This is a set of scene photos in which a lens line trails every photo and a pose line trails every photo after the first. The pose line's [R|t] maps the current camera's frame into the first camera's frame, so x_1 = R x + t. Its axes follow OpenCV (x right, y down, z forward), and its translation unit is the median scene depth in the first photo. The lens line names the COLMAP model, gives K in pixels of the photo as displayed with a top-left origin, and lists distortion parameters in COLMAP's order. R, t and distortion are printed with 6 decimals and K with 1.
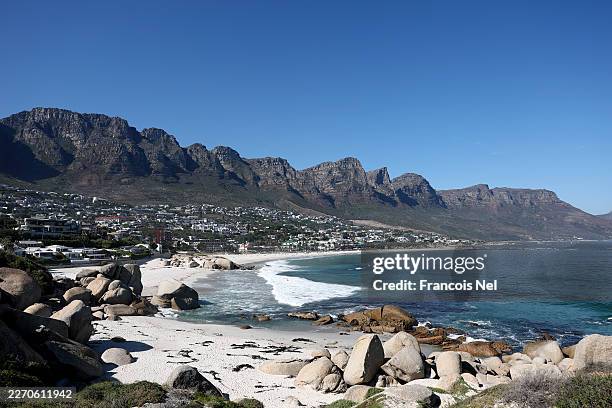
lens RADIAL K [[442.9, 0, 306.0], [0, 442.9, 204.0], [0, 0, 1]] dist [-0.044880, -0.000896]
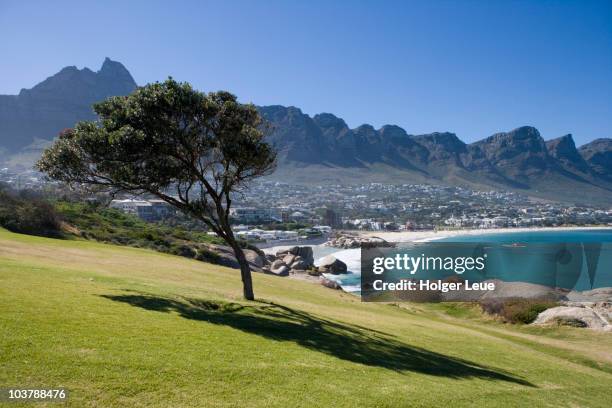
lens RADIAL K [[698.6, 0, 306.0], [0, 698.6, 204.0], [0, 0, 1]] dist [-0.111346, 0.015470]
pose [[0.926053, 0.002563, -0.377384, 0.383902], [0.037300, 0.994459, 0.098284, -0.182143], [0.375545, -0.105093, 0.920827, -0.911995]]
